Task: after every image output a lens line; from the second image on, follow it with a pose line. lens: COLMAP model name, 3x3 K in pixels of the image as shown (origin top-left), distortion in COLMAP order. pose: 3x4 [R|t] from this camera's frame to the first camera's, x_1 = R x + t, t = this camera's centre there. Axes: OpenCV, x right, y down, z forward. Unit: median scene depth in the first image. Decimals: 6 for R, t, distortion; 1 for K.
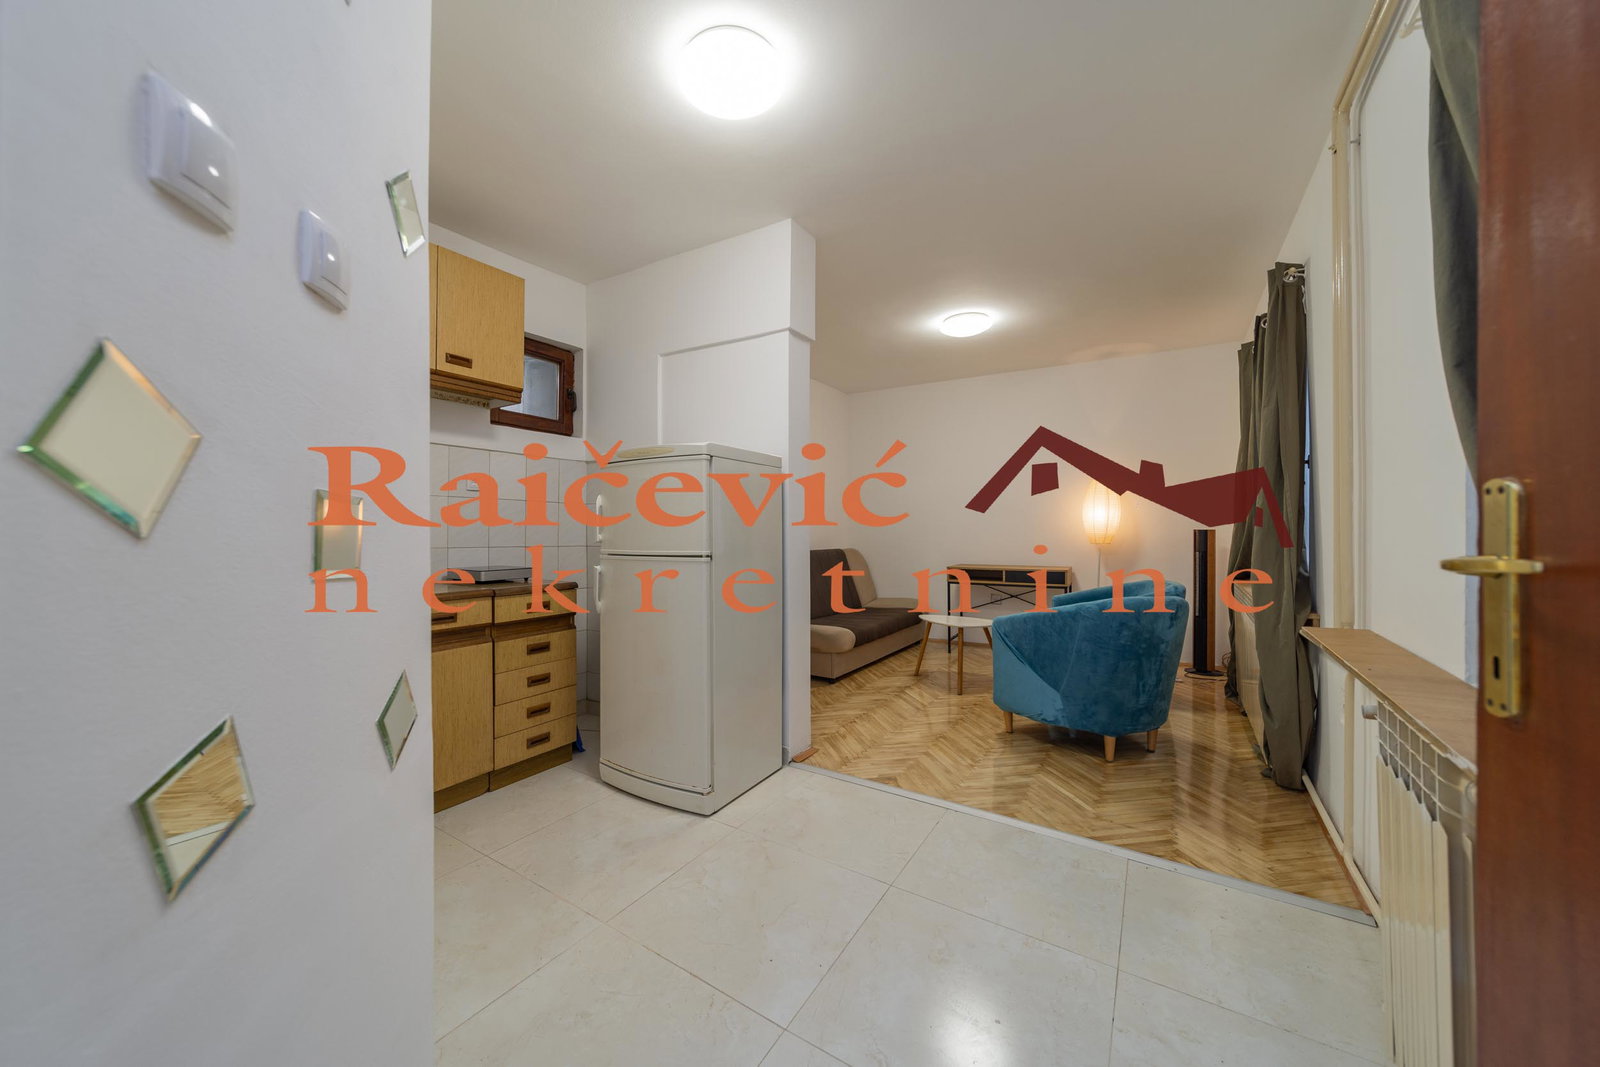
lens RADIAL K [[574.3, 0, 801.4], [0, 574.3, 524.0], [0, 0, 1]] dist [0.001529, -0.000126]
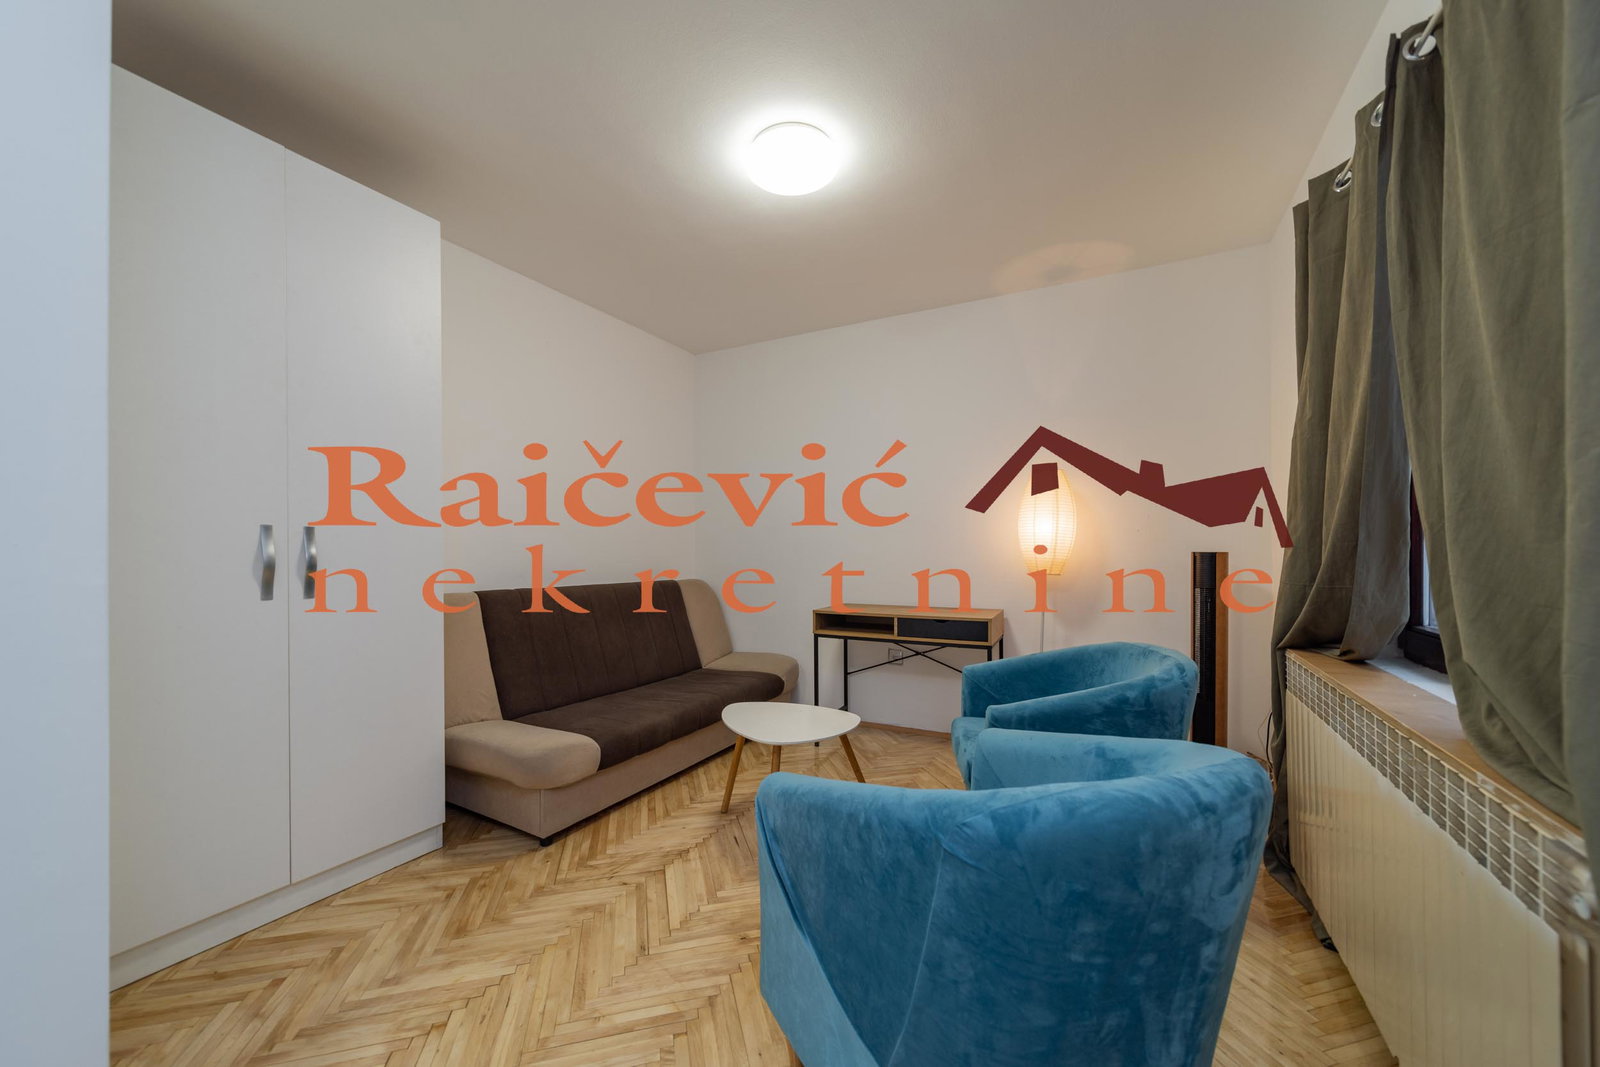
lens RADIAL K [[603.2, 0, 800.5], [0, 603.2, 545.2], [0, 0, 1]] dist [0.001513, 0.000057]
pose [[0.997234, -0.000741, 0.074327, 0.297372], [0.000519, 0.999995, 0.003006, 0.002529], [-0.074329, -0.002959, 0.997229, 0.529485]]
